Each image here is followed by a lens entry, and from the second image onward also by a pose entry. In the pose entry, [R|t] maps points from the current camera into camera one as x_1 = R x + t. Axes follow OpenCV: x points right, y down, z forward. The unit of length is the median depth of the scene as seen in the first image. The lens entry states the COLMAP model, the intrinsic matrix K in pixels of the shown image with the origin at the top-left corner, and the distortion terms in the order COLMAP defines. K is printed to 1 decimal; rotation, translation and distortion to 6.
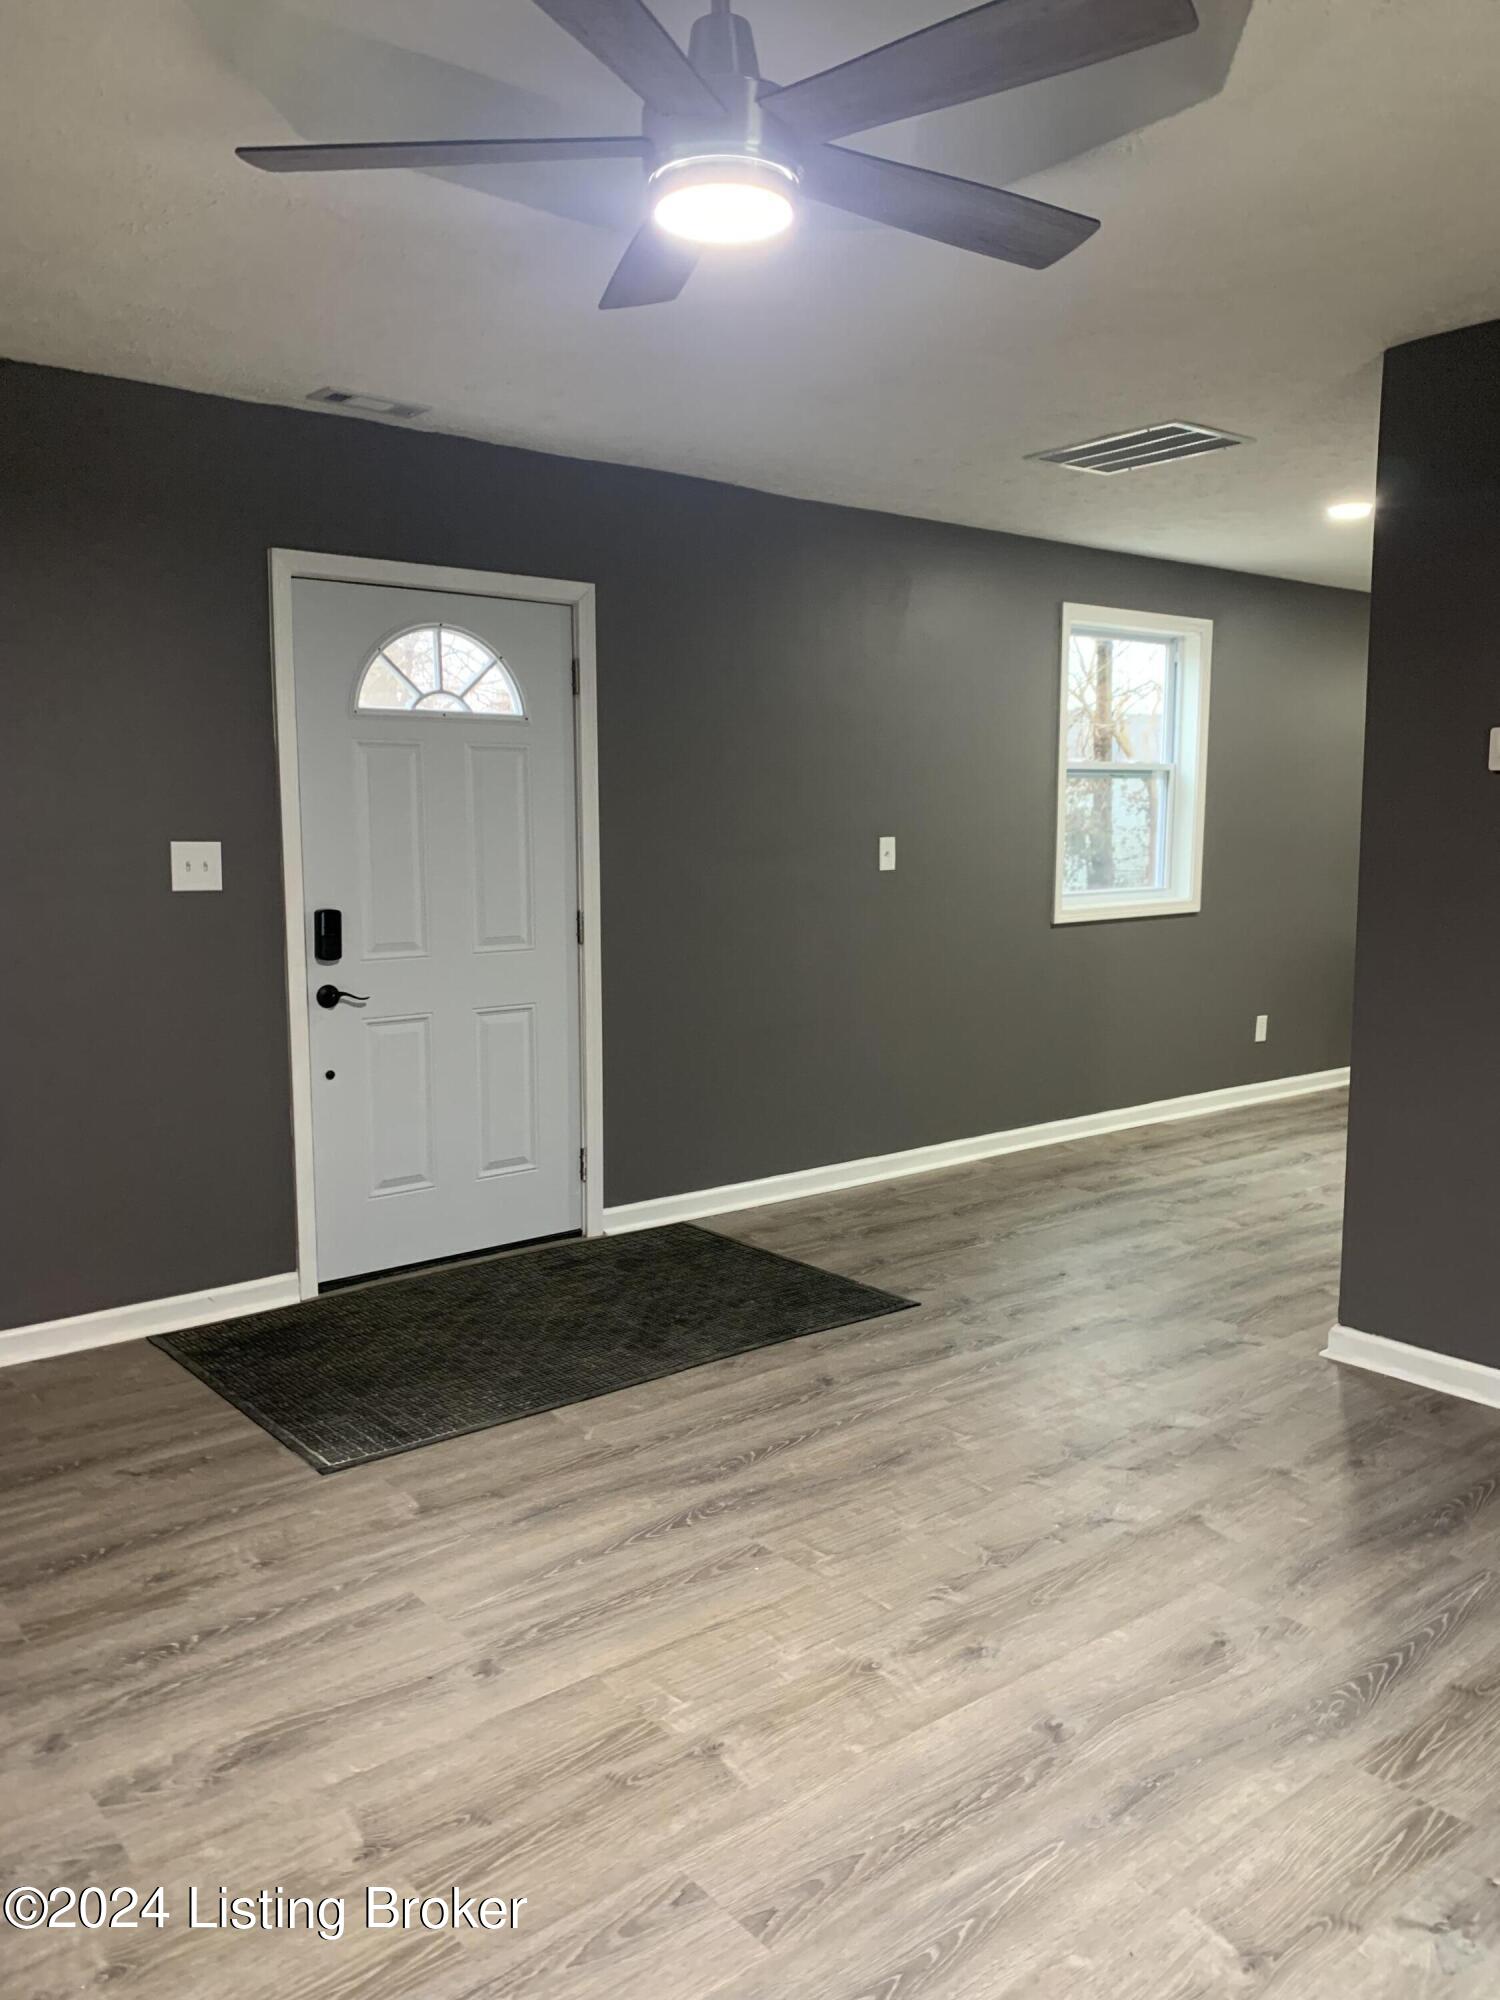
lens RADIAL K [[1529.4, 0, 774.4], [0, 1529.4, 1009.9], [0, 0, 1]] dist [0.023857, -0.030252]
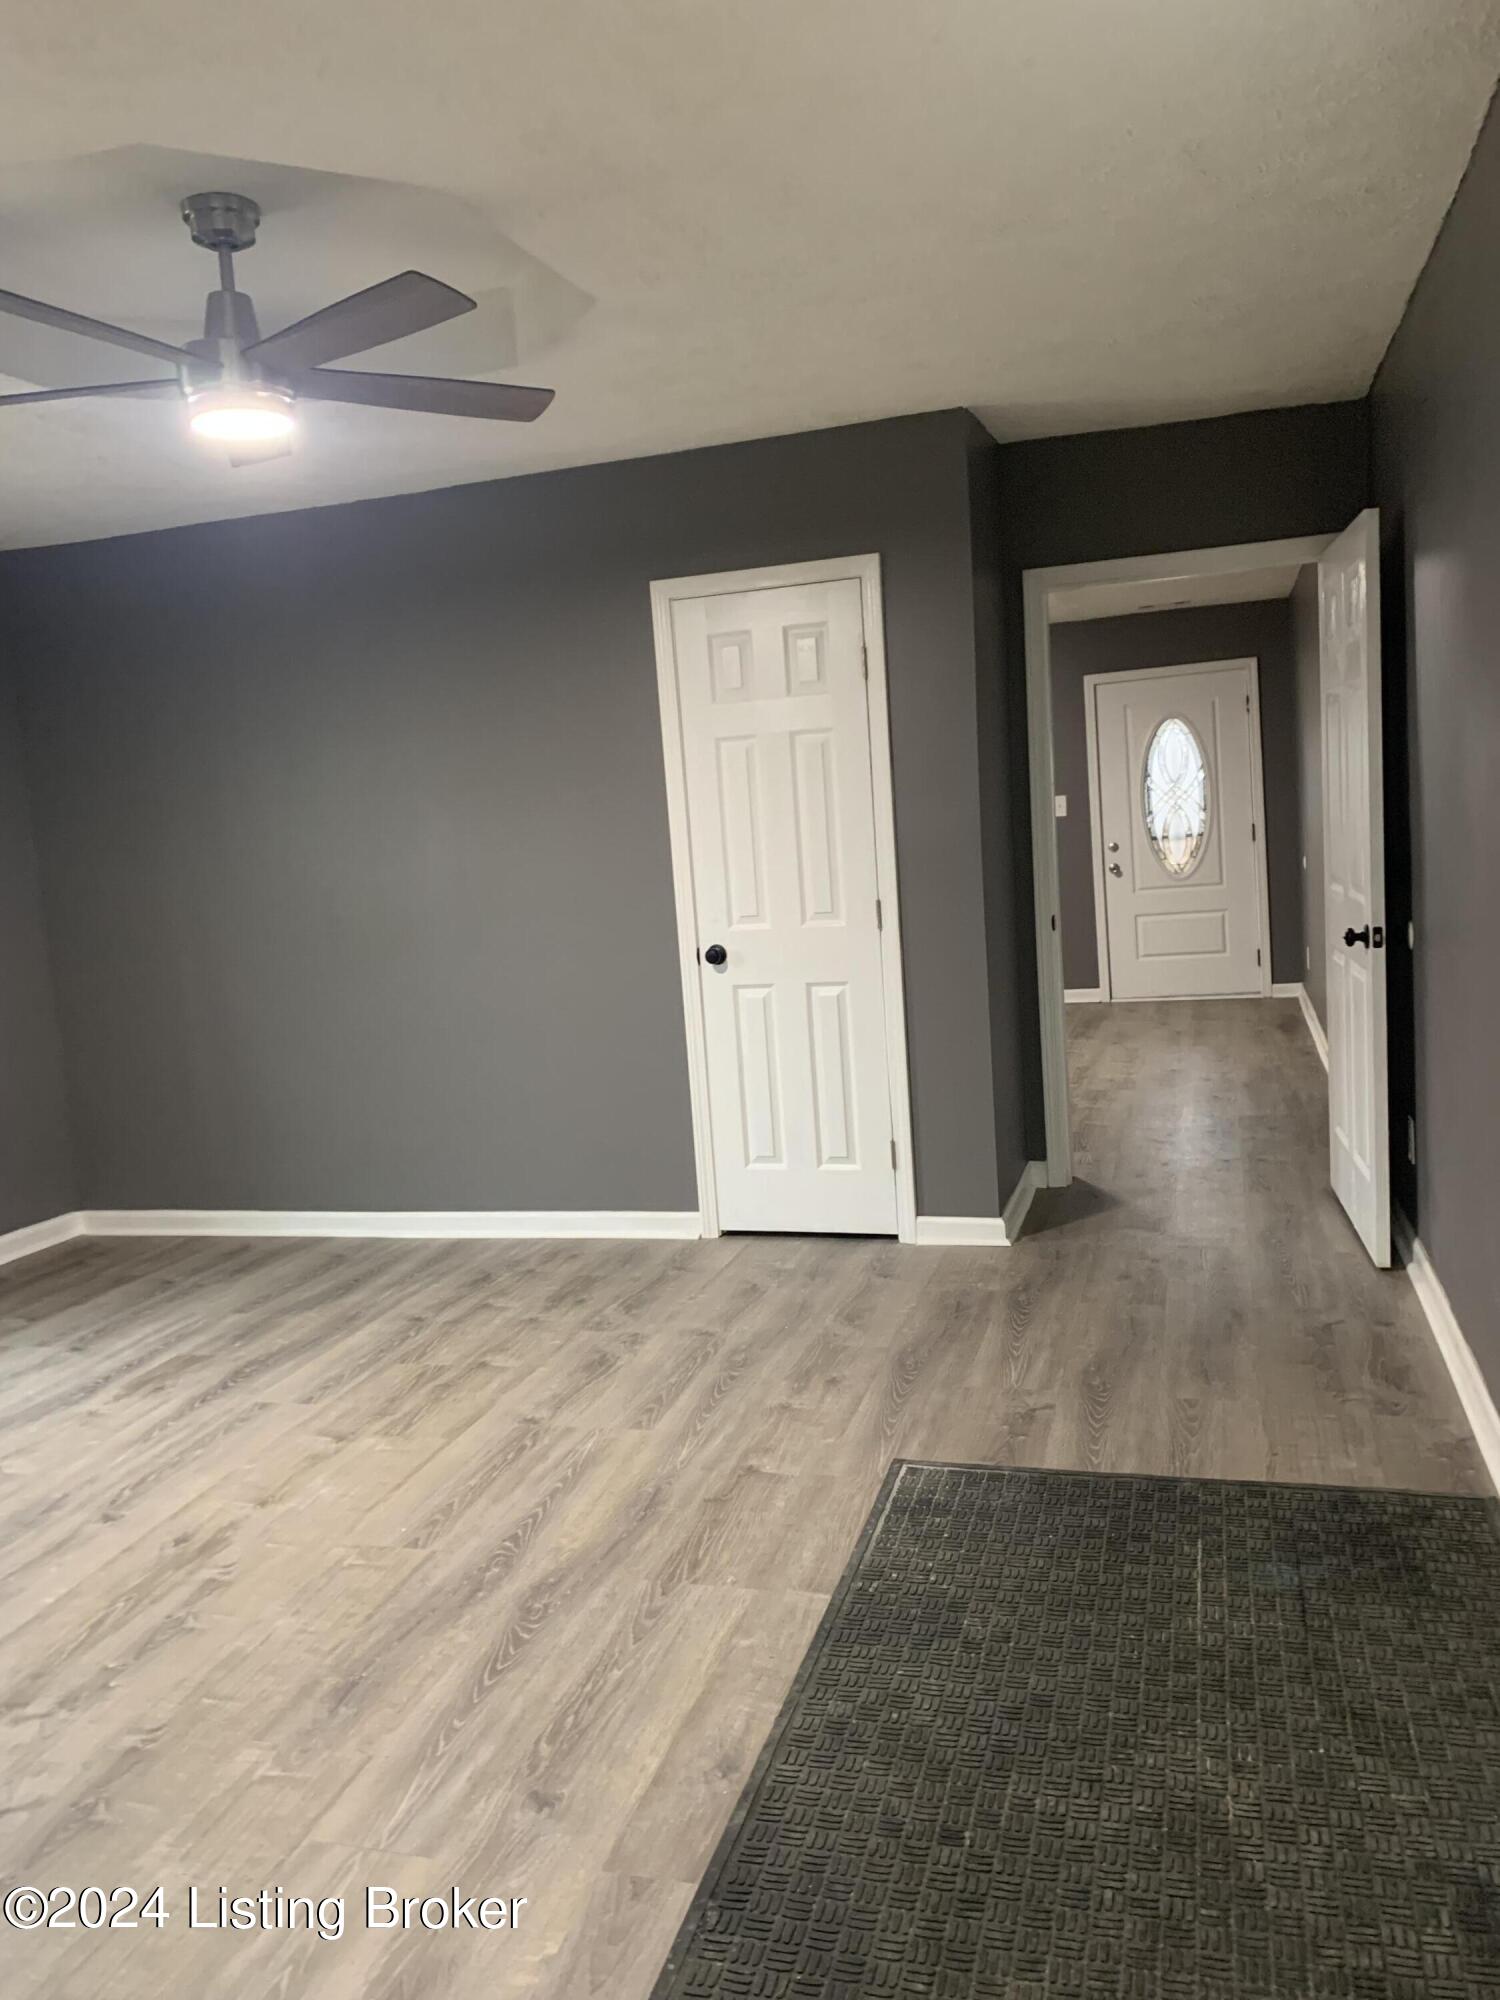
lens RADIAL K [[1529.4, 0, 759.5], [0, 1529.4, 1000.5], [0, 0, 1]] dist [0.023857, -0.030252]
pose [[-0.825894, 0.130349, -0.548552, 0.276647], [0.003681, 0.974135, 0.225936, -0.206600], [0.563814, 0.184580, -0.805012, 1.643944]]
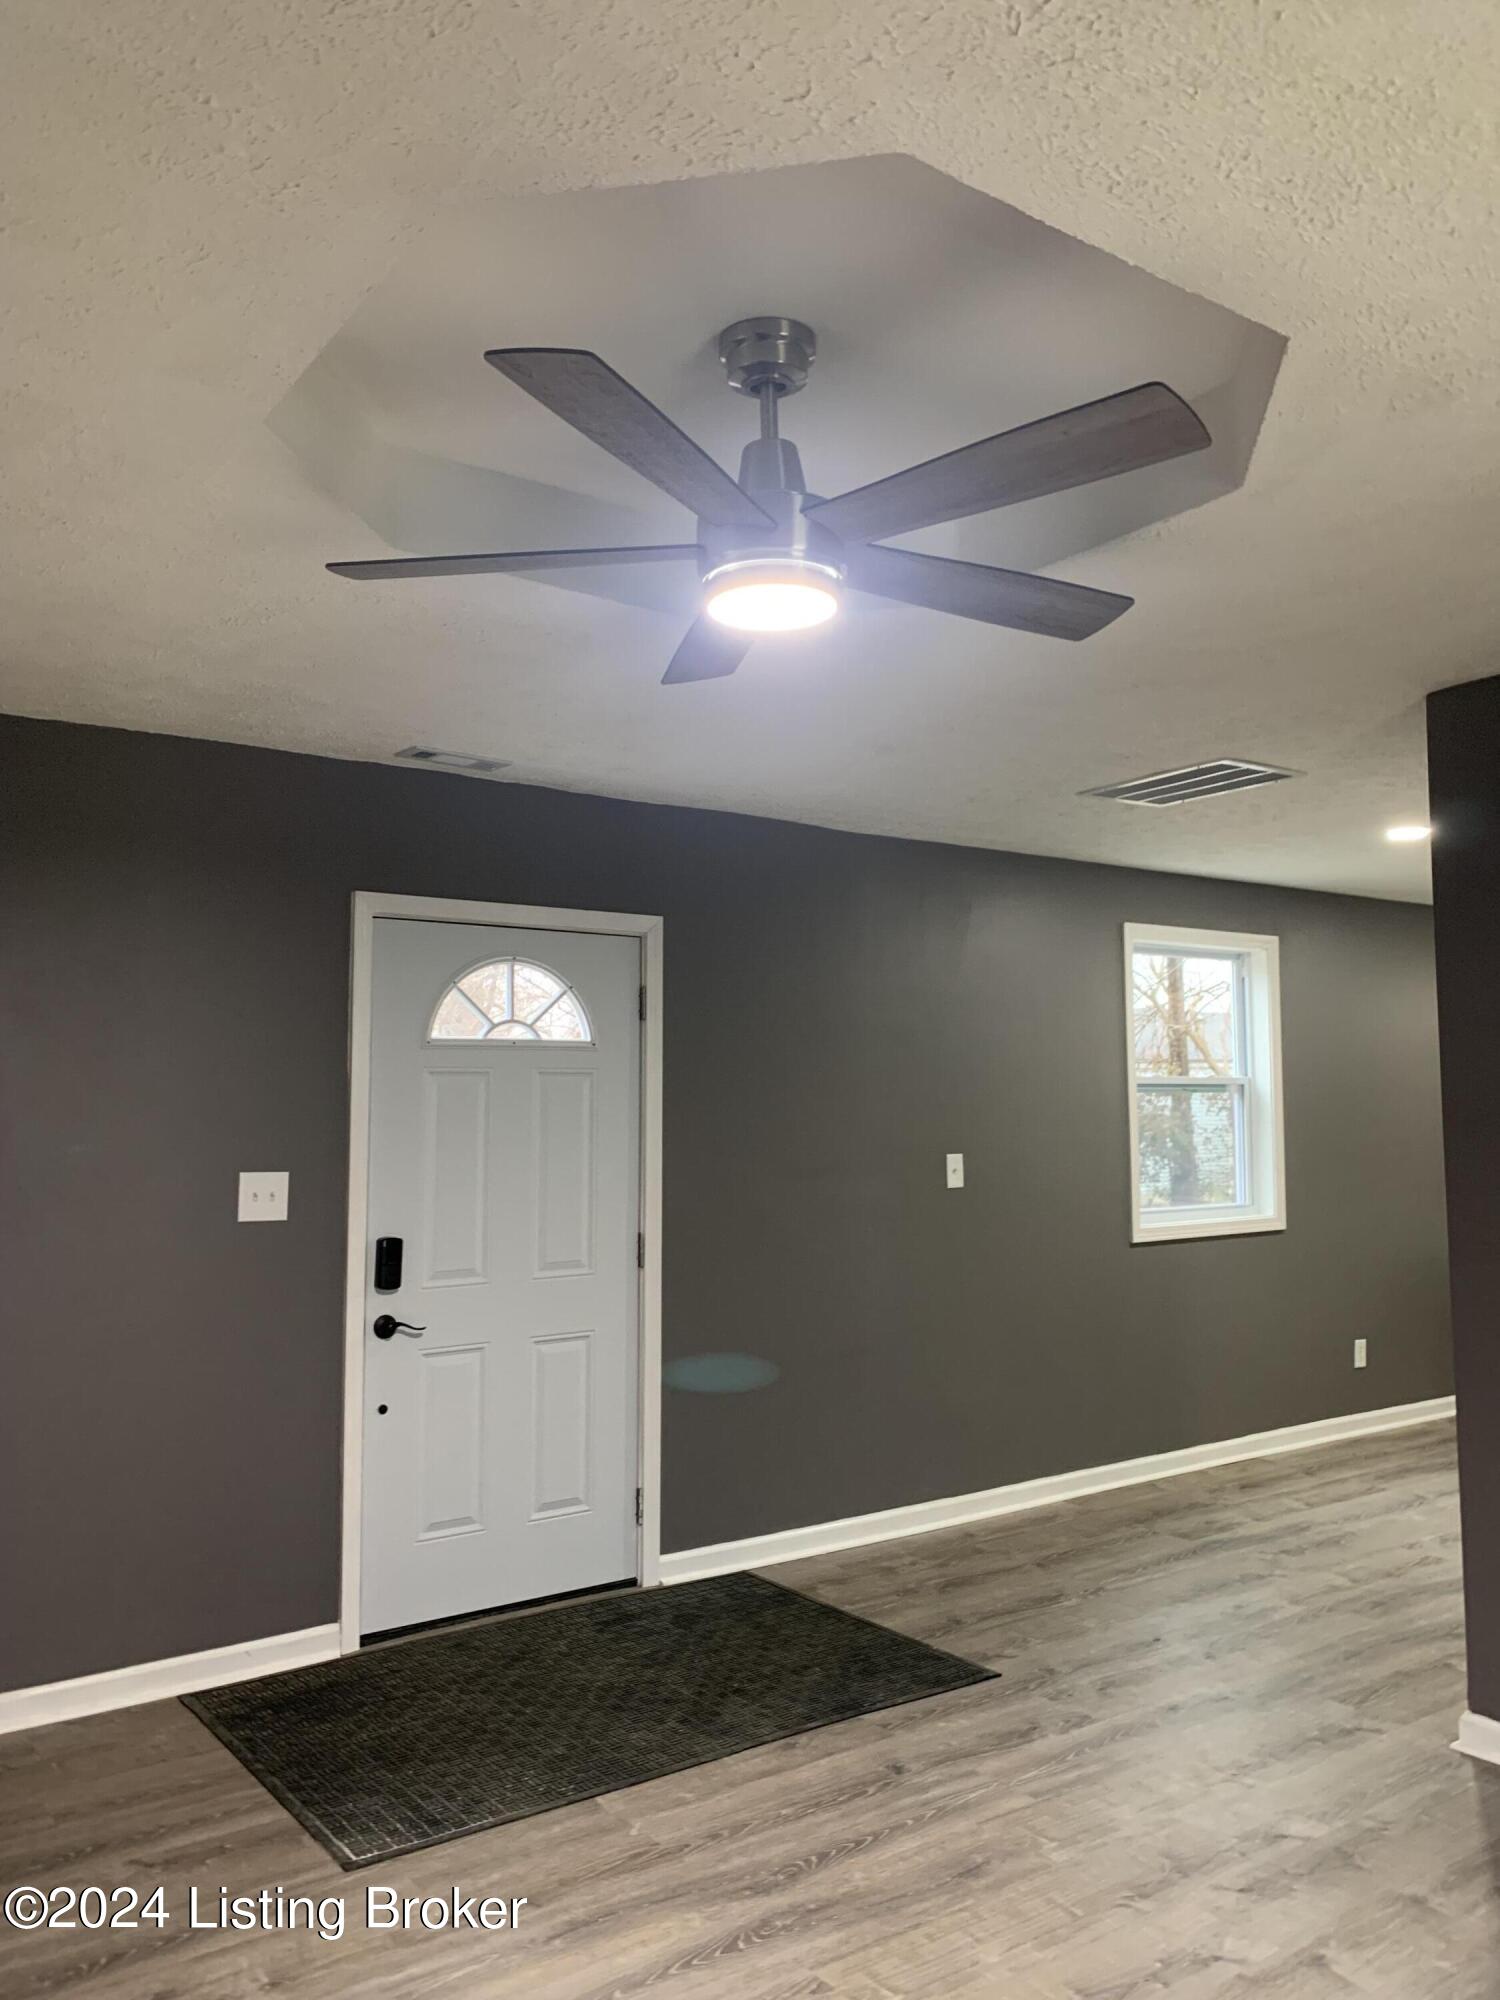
lens RADIAL K [[1529.4, 0, 748.3], [0, 1529.4, 990.1], [0, 0, 1]] dist [0.023857, -0.030252]
pose [[0.997790, -0.009136, -0.065814, 0.011452], [-0.004528, 0.978851, -0.204524, -0.026305], [0.066291, 0.204370, 0.976646, 0.008541]]
